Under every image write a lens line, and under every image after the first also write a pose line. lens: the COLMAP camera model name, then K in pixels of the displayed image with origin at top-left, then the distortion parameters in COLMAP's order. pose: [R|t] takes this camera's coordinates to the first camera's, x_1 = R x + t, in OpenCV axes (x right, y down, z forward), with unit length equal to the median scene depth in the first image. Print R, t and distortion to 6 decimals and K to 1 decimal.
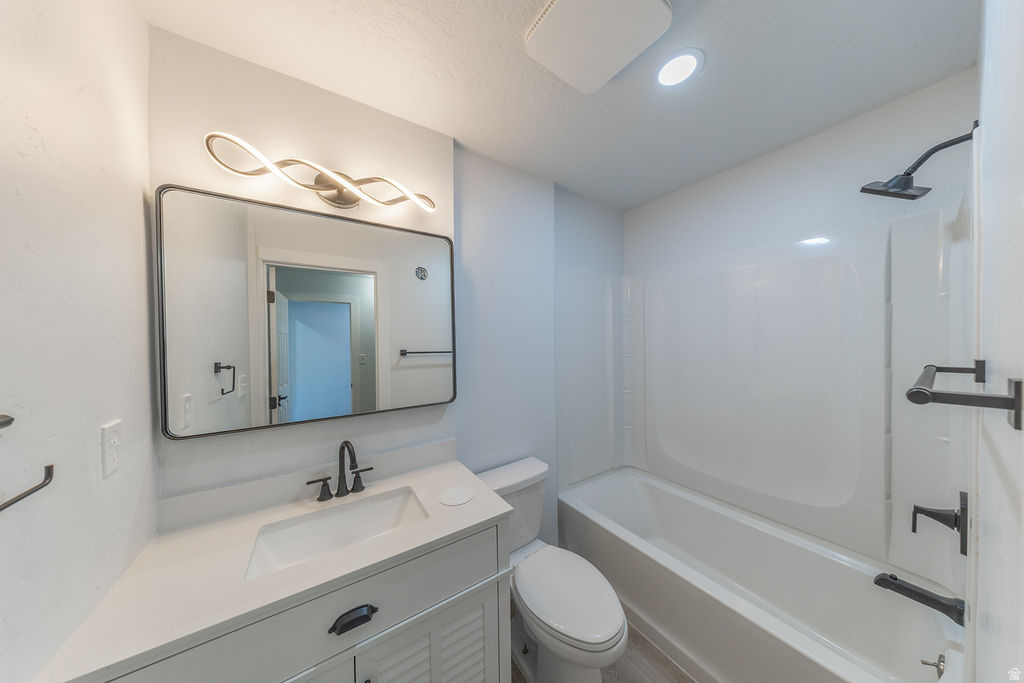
lens RADIAL K [[294.0, 0, 503.2], [0, 294.0, 340.4], [0, 0, 1]] dist [-0.018069, -0.000026]
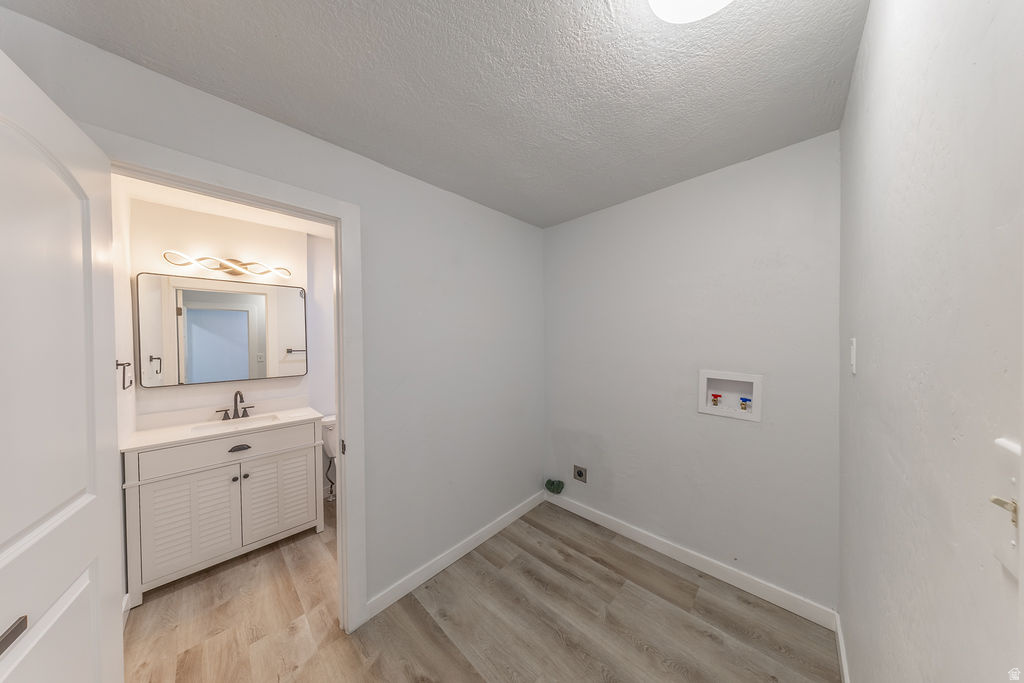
lens RADIAL K [[288.5, 0, 486.0], [0, 288.5, 347.3], [0, 0, 1]] dist [0.000503, 0.000037]
pose [[0.981976, -0.007672, 0.188850, 0.761742], [0.003920, 0.999788, 0.020237, 0.001162], [-0.188965, -0.019132, 0.981797, -1.265560]]
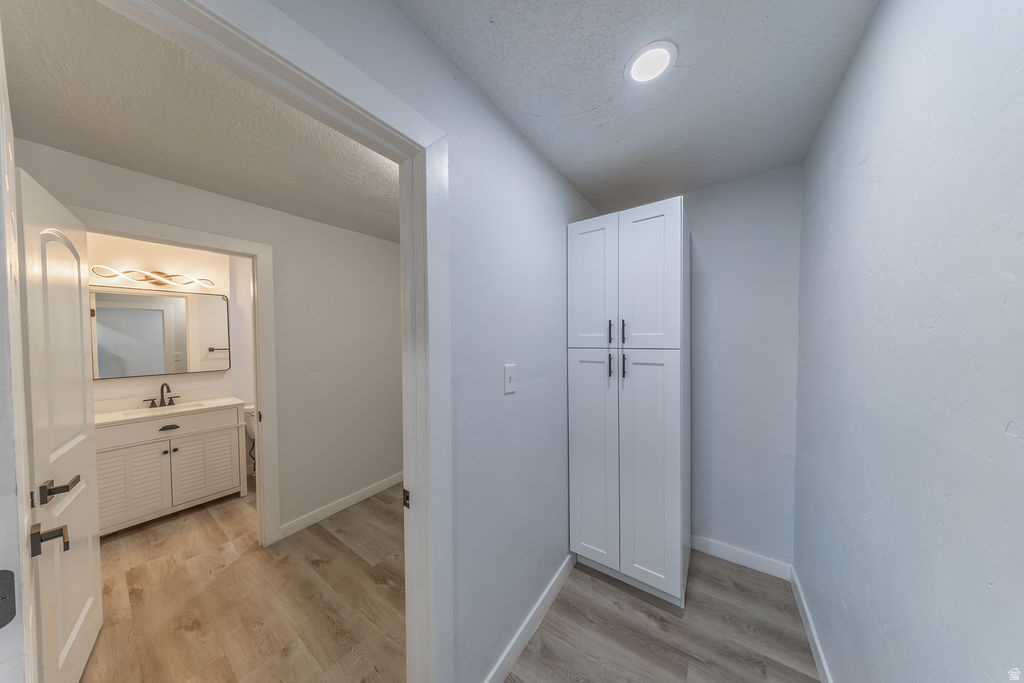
lens RADIAL K [[288.5, 0, 486.0], [0, 288.5, 347.3], [0, 0, 1]] dist [0.000503, 0.000037]
pose [[0.935753, -0.015338, 0.352321, 1.082305], [0.005791, 0.999587, 0.028136, -0.007814], [-0.352607, -0.024288, 0.935456, -2.098200]]
